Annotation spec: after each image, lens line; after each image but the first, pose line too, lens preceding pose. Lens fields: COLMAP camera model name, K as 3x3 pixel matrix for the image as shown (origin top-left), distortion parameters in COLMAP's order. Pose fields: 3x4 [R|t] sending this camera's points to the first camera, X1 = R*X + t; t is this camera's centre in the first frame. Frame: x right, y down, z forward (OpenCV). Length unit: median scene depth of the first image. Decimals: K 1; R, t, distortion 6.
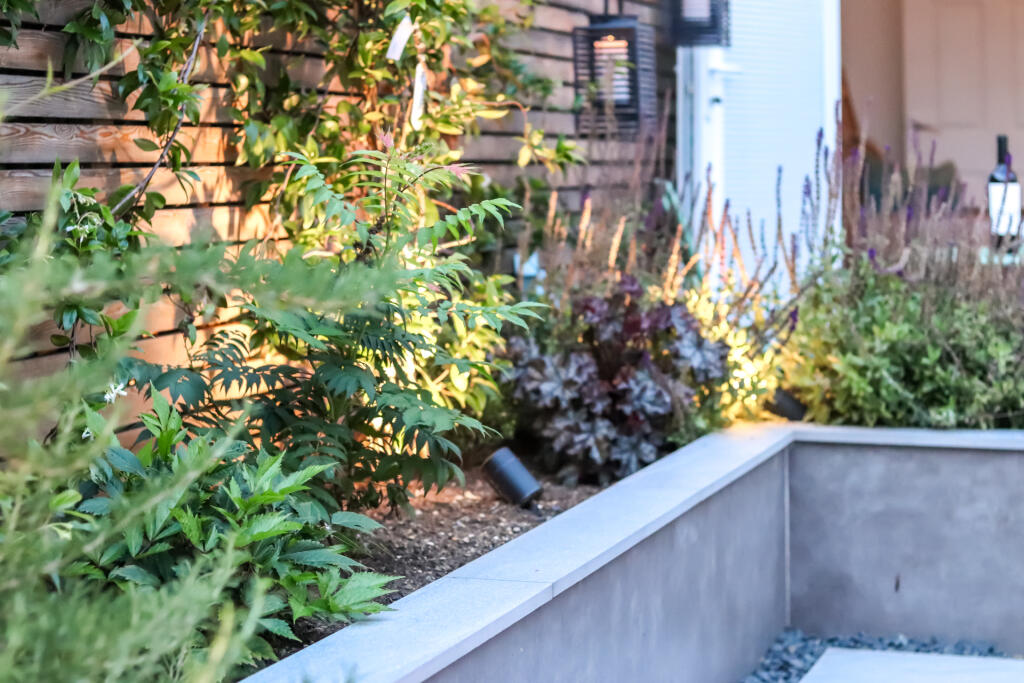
lens RADIAL K [[2379.4, 0, 511.9], [0, 2379.4, 341.5], [0, 0, 1]] dist [0.001095, 0.000000]
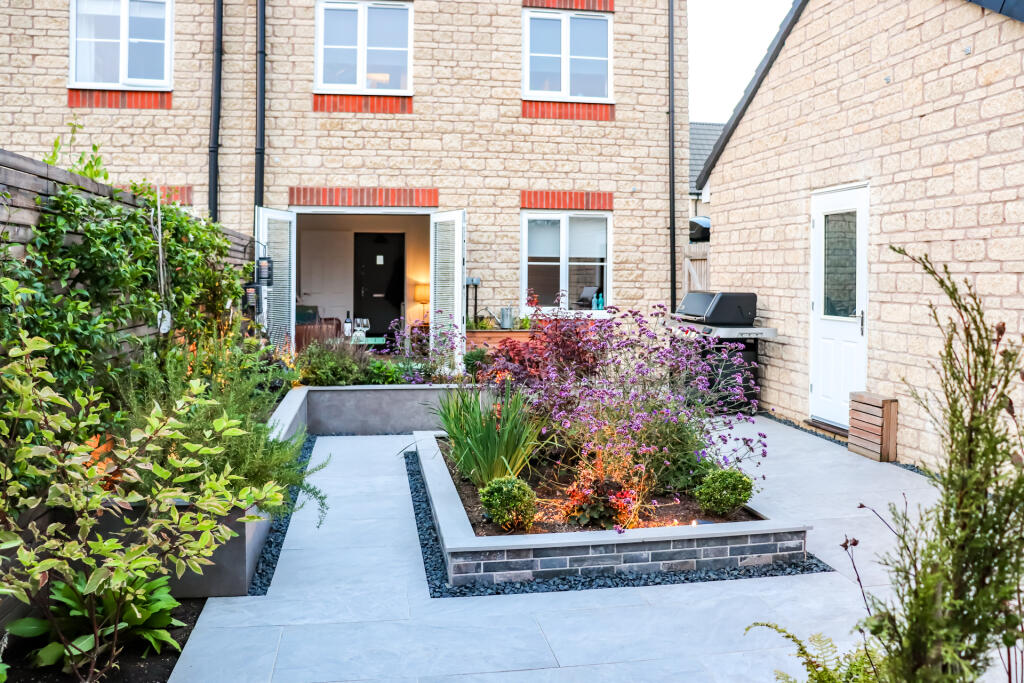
lens RADIAL K [[862.9, 0, 510.9], [0, 862.9, 343.2], [0, 0, 1]] dist [-0.009629, -0.000885]
pose [[0.950336, -0.031130, 0.309664, -0.014488], [0.040659, 0.998876, -0.024363, 0.009899], [-0.308557, 0.035743, 0.950534, -0.618944]]
